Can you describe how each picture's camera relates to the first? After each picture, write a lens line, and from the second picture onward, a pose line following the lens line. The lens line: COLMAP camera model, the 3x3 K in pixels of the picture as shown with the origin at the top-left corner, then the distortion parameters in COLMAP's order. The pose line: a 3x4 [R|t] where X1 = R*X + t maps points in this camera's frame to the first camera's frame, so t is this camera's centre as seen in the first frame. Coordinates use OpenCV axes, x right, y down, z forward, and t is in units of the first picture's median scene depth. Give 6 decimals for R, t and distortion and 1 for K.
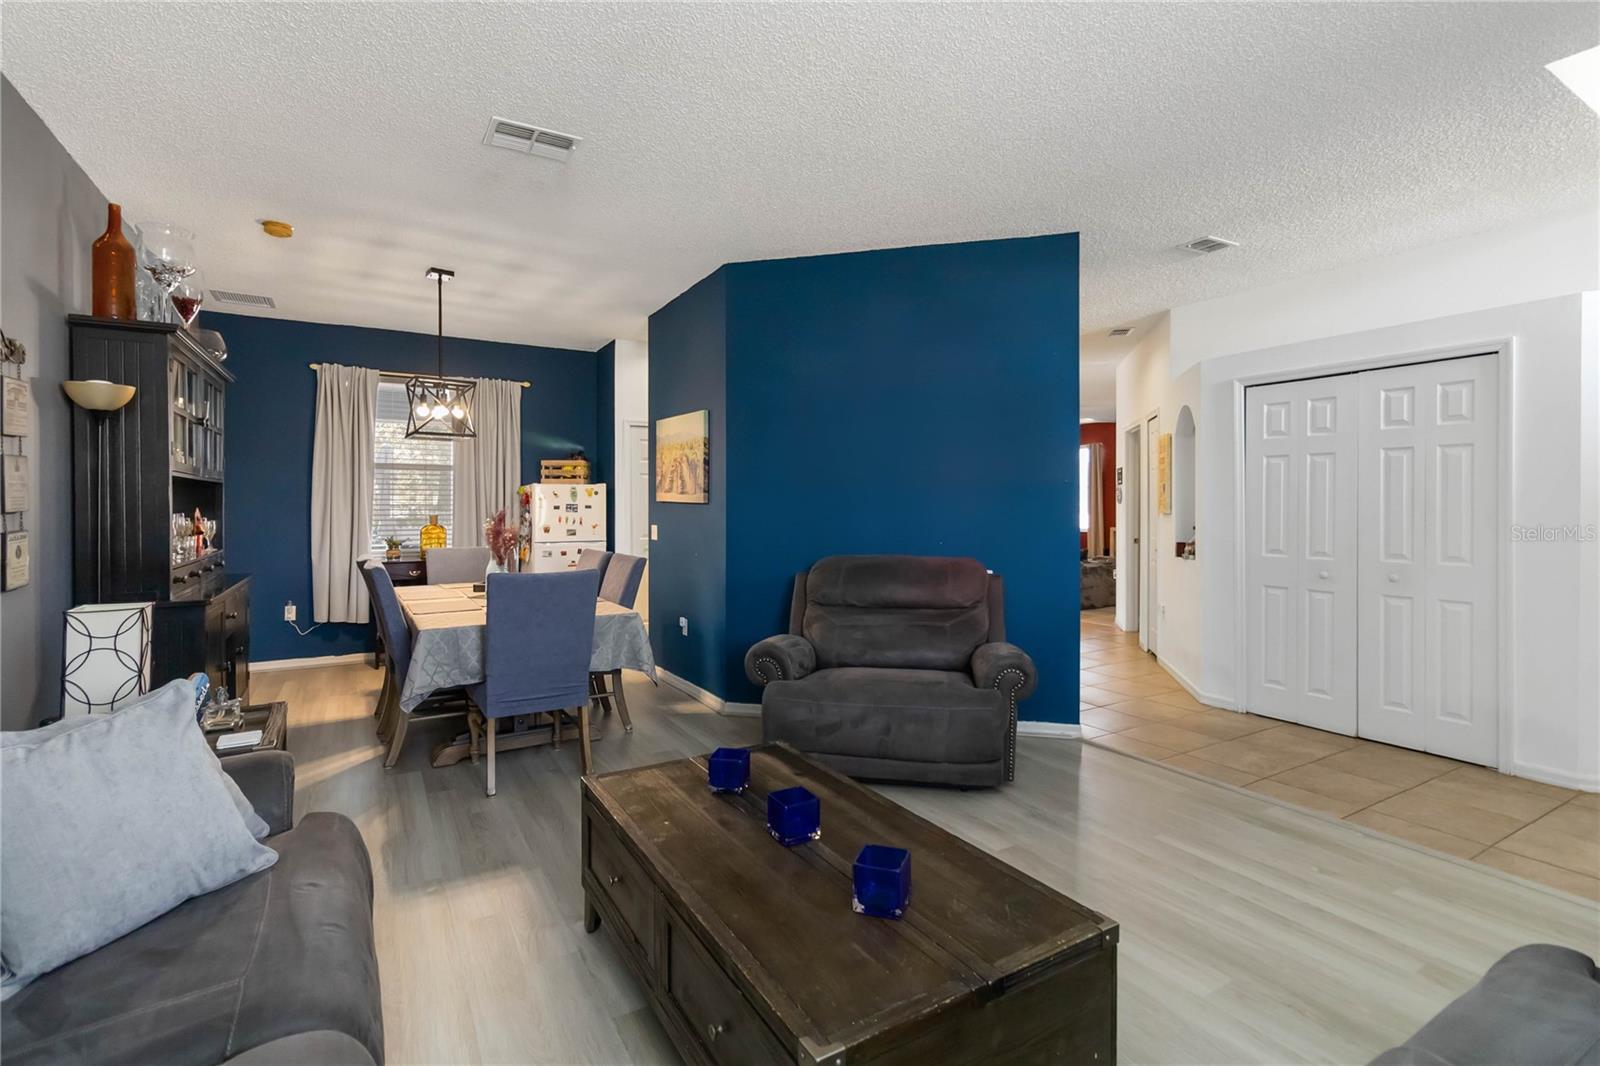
lens RADIAL K [[756.6, 0, 800.9], [0, 756.6, 525.6], [0, 0, 1]] dist [-0.000186, 0.000514]
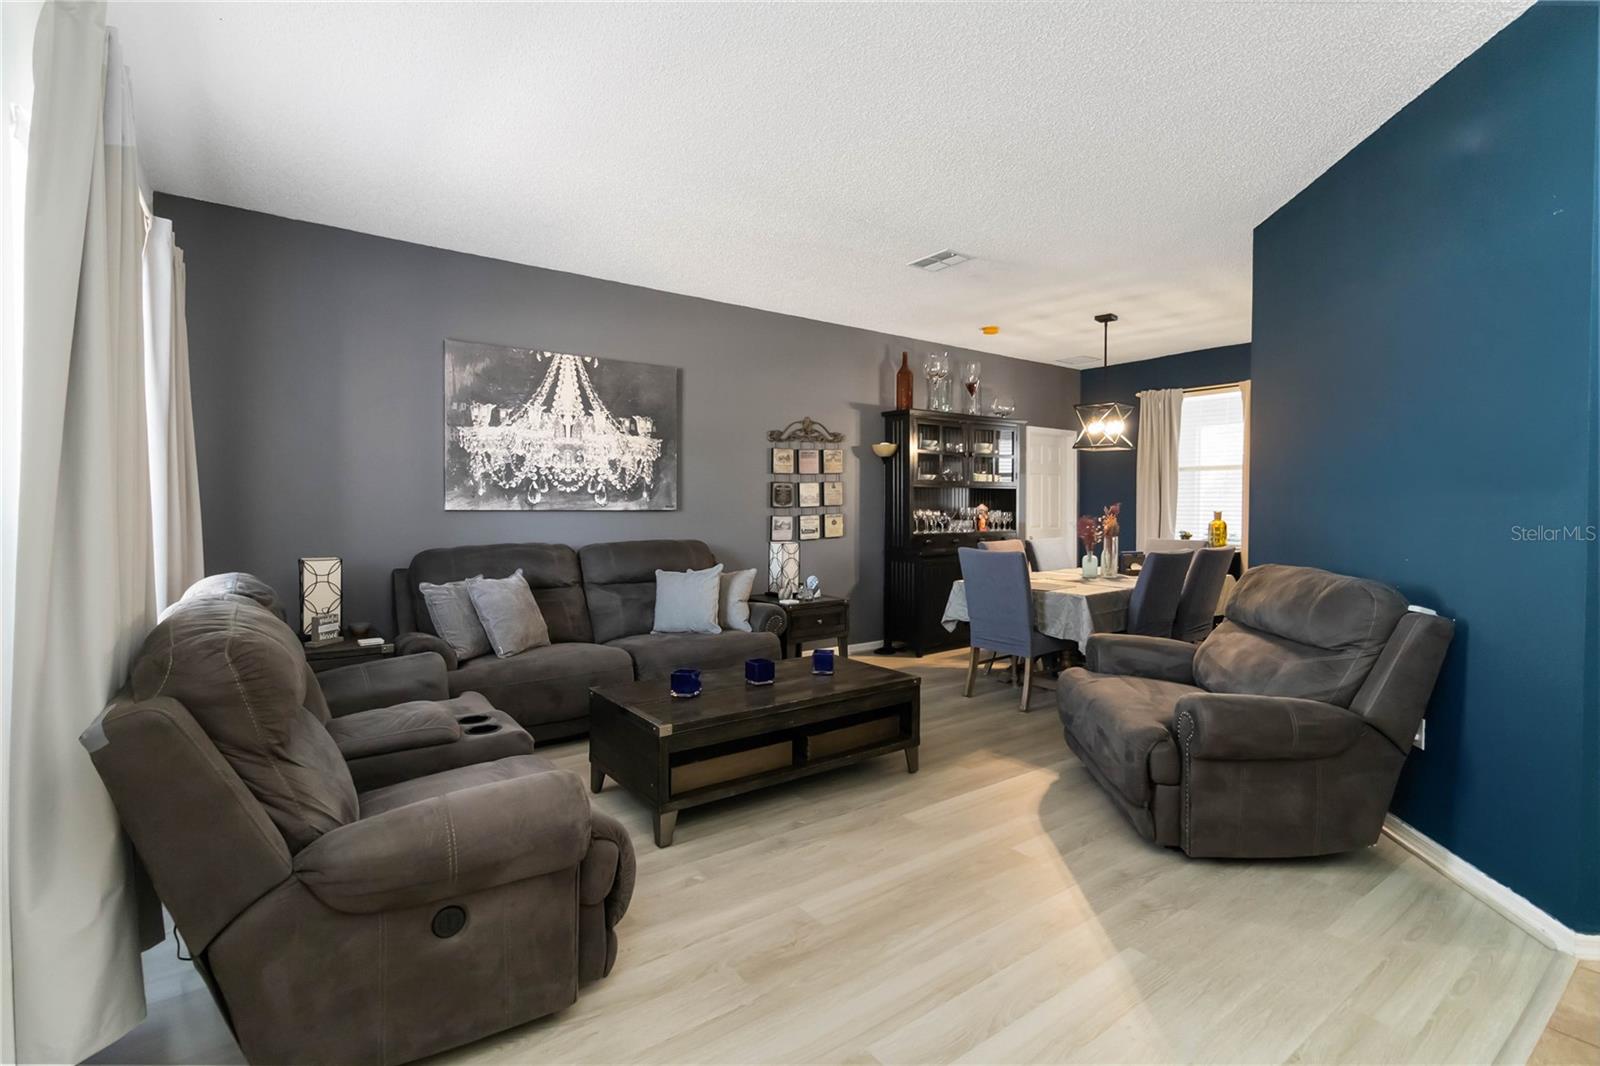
lens RADIAL K [[756.6, 0, 799.5], [0, 756.6, 520.8], [0, 0, 1]] dist [-0.000186, 0.000514]
pose [[0.096428, 0.019990, -0.995139, 1.046358], [-0.023269, 0.999570, 0.017824, -0.007716], [0.995068, 0.021437, 0.096851, 0.538102]]
